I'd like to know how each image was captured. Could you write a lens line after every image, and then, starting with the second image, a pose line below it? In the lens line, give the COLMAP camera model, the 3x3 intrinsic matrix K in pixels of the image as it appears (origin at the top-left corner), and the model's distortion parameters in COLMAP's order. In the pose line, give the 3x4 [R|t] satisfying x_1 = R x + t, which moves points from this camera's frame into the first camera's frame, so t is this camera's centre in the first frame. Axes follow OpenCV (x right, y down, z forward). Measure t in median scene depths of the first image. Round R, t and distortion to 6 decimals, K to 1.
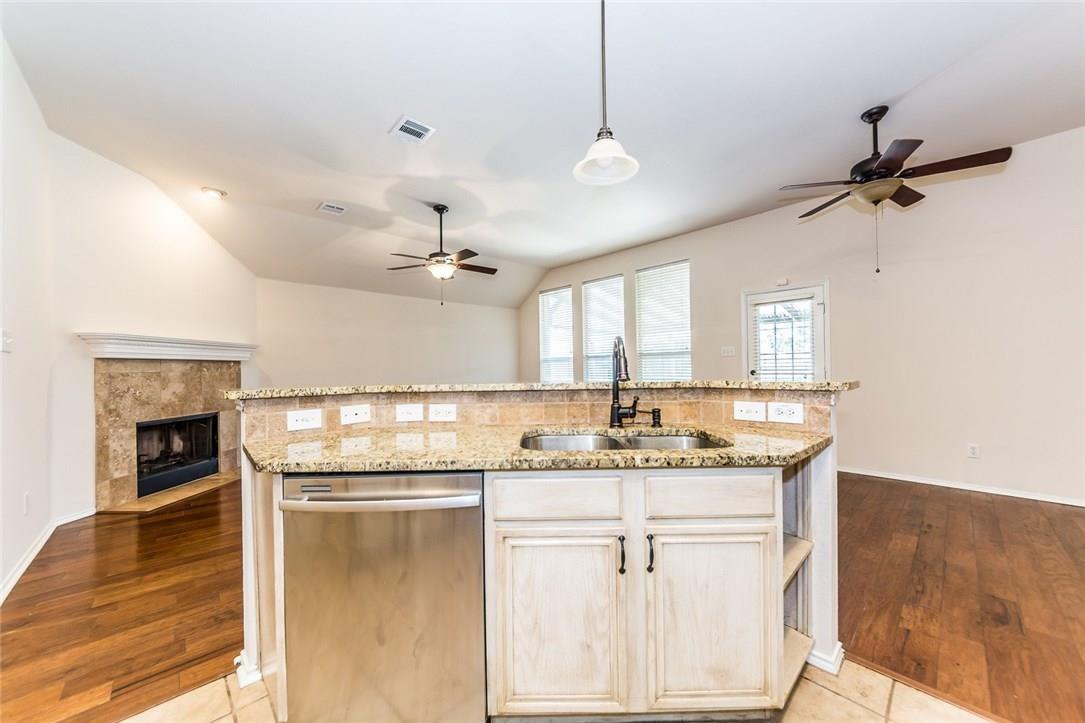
lens RADIAL K [[391.8, 0, 543.3], [0, 391.8, 365.2], [0, 0, 1]] dist [-0.001068, -0.000343]
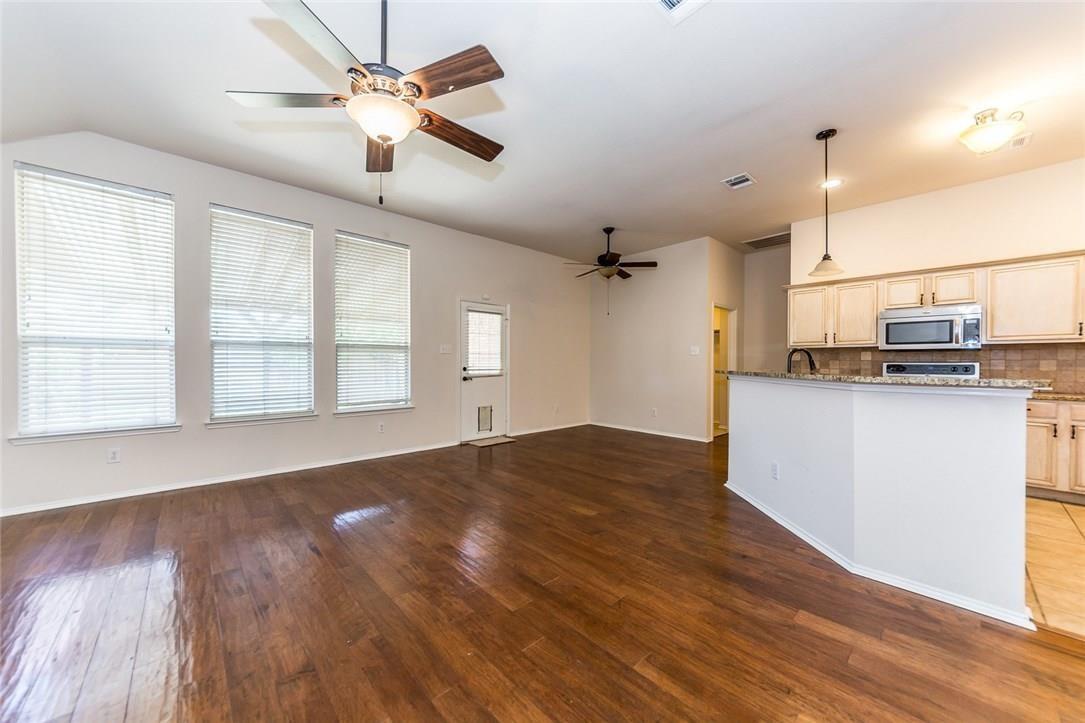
lens RADIAL K [[391.8, 0, 539.4], [0, 391.8, 363.9], [0, 0, 1]] dist [-0.001068, -0.000343]
pose [[0.012501, 0.012640, 0.999842, -1.600431], [-0.011182, 0.999859, -0.012501, 0.041595], [-0.999859, -0.011024, 0.012640, 1.996409]]
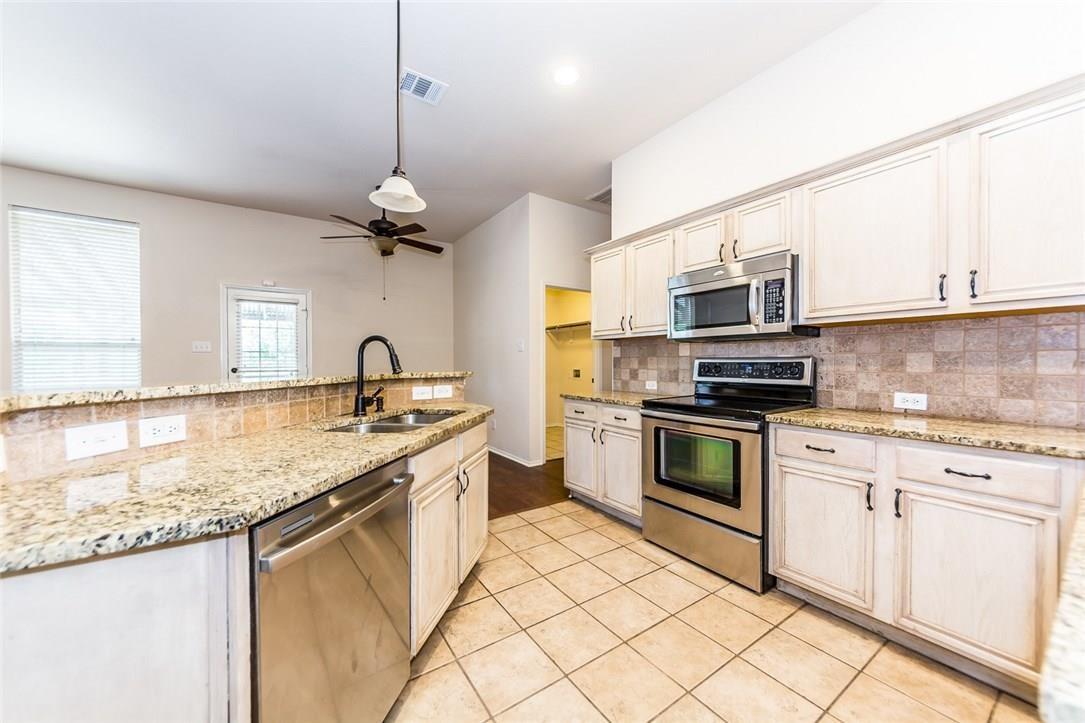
lens RADIAL K [[391.8, 0, 544.8], [0, 391.8, 366.7], [0, 0, 1]] dist [-0.001068, -0.000343]
pose [[0.163163, 0.001381, 0.986598, -0.785362], [-0.006705, 0.999977, -0.000291, 0.013172], [-0.986576, -0.006567, 0.163169, 0.278933]]
